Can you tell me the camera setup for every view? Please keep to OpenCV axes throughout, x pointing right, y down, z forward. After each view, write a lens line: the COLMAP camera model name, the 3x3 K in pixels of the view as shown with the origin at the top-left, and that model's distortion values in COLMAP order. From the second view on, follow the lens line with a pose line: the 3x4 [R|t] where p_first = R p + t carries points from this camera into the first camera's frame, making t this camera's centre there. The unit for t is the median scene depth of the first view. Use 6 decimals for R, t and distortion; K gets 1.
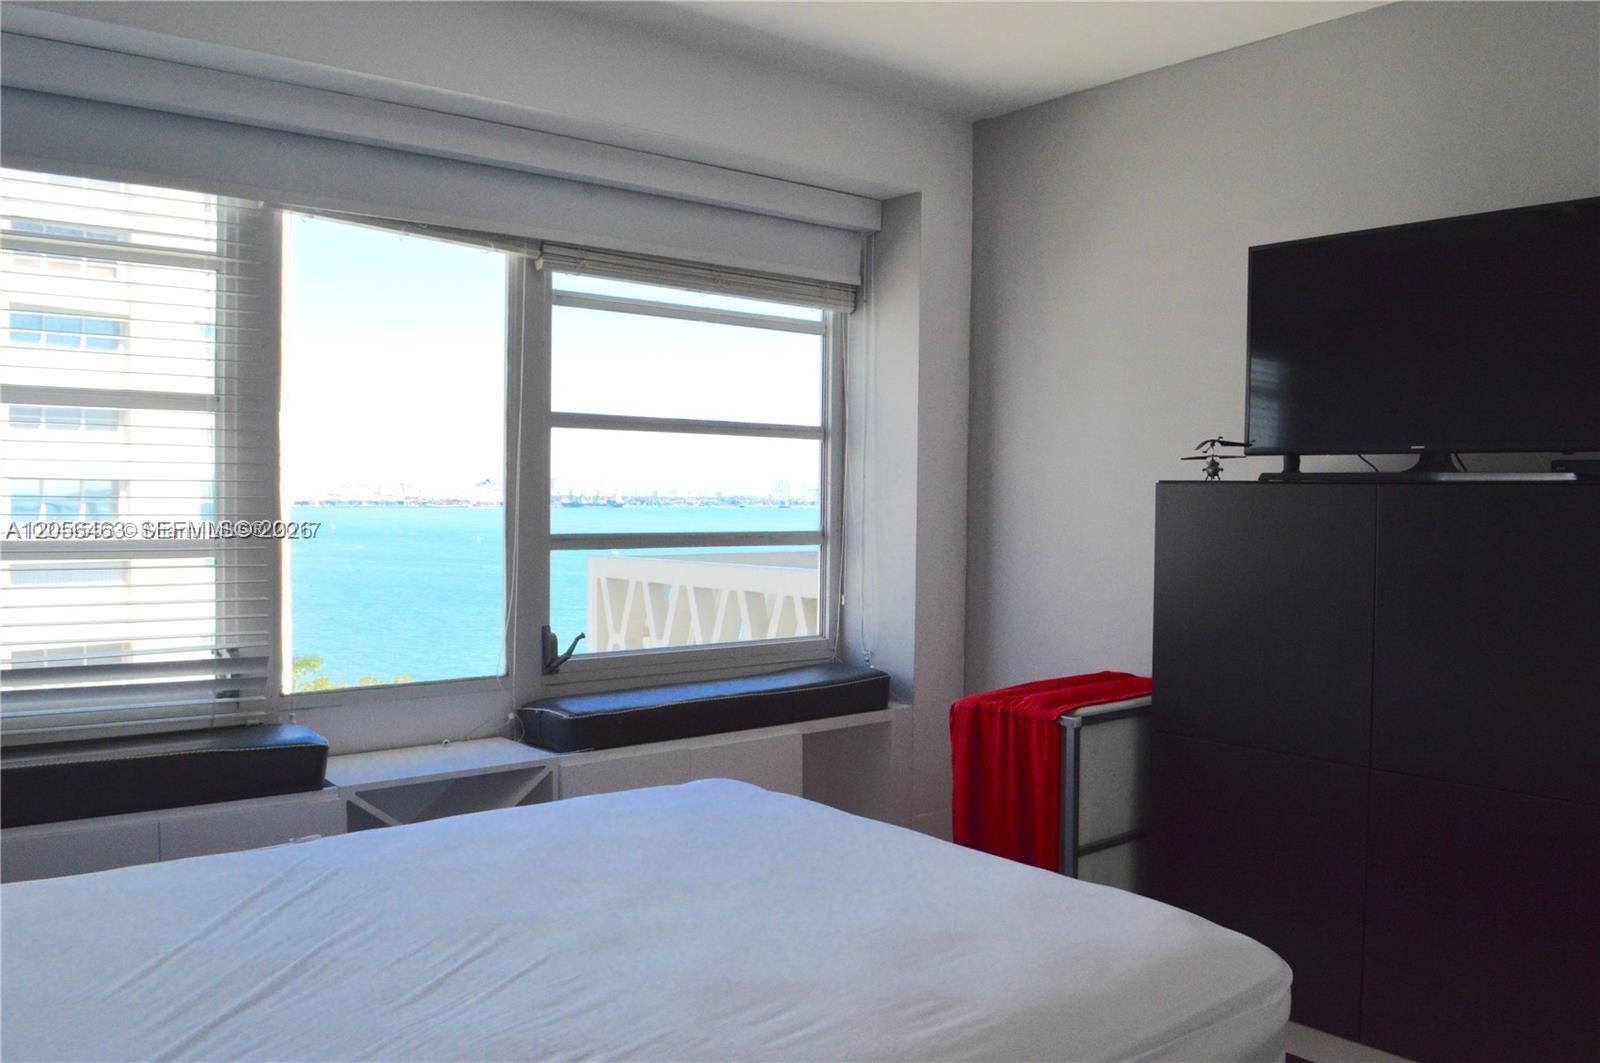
lens RADIAL K [[1262.1, 0, 803.8], [0, 1262.1, 533.1], [0, 0, 1]] dist [-0.086816, 0.025478]
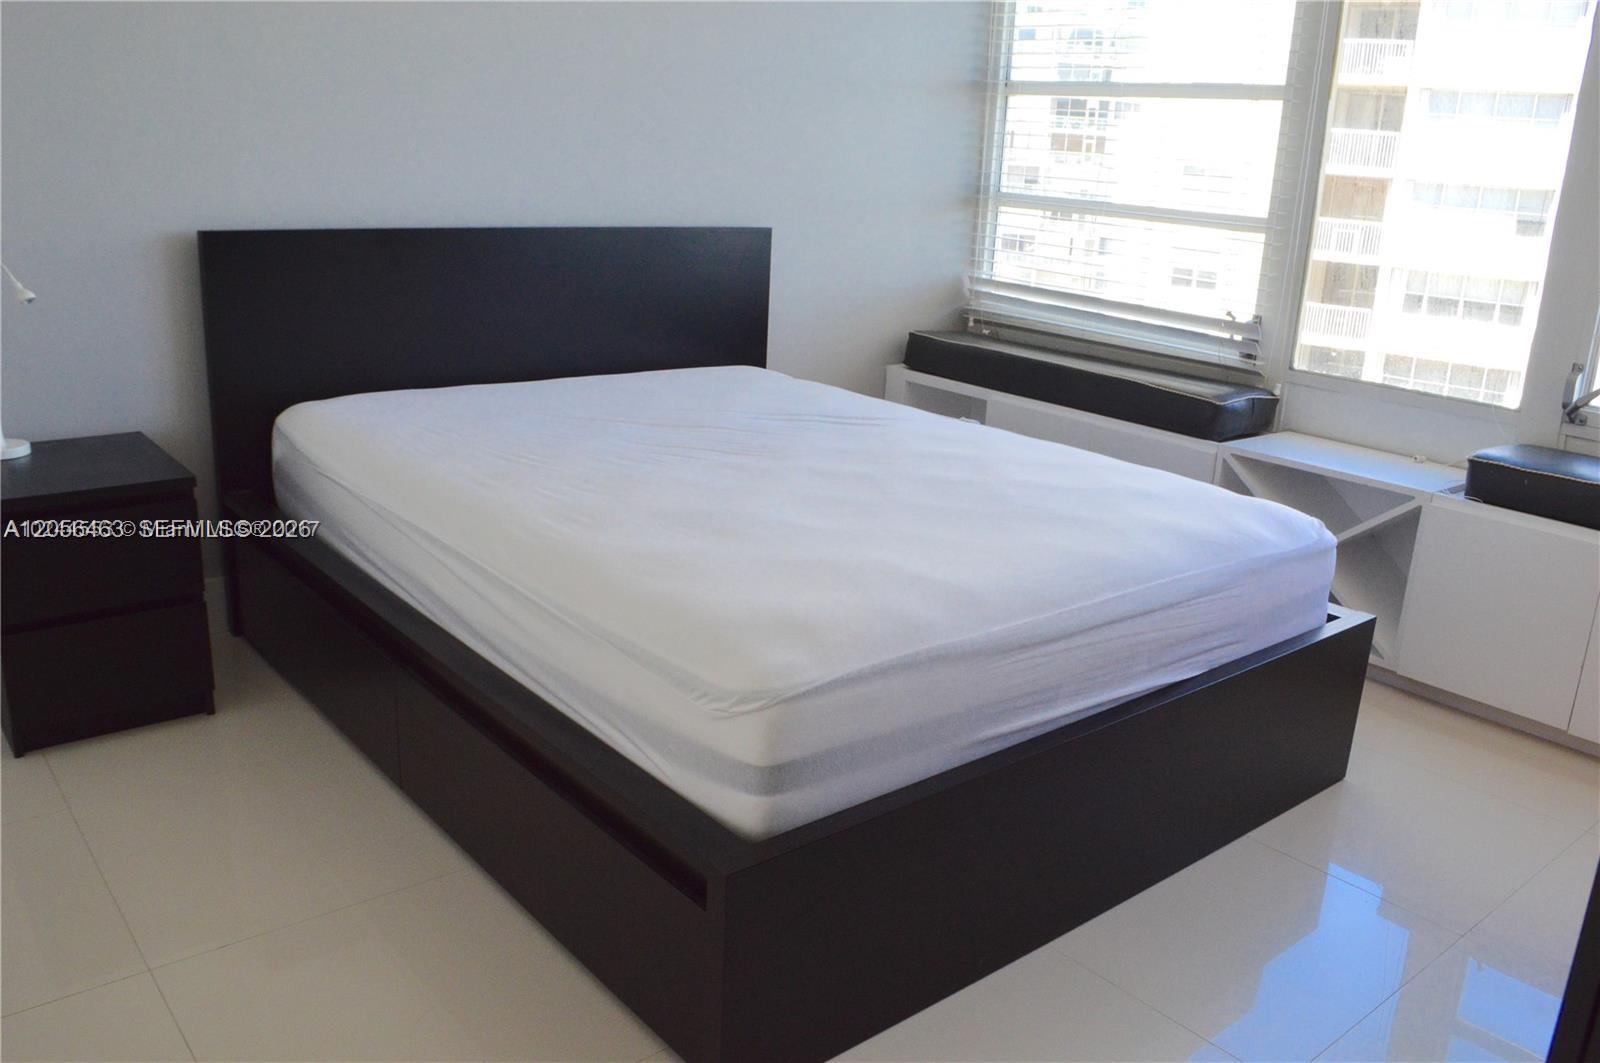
lens RADIAL K [[1262.1, 0, 803.2], [0, 1262.1, 527.0], [0, 0, 1]] dist [-0.086816, 0.025478]
pose [[0.015615, 0.281837, -0.959335, 0.699502], [-0.075926, 0.957016, 0.279920, -0.009837], [0.996991, 0.068468, 0.036343, 0.580478]]
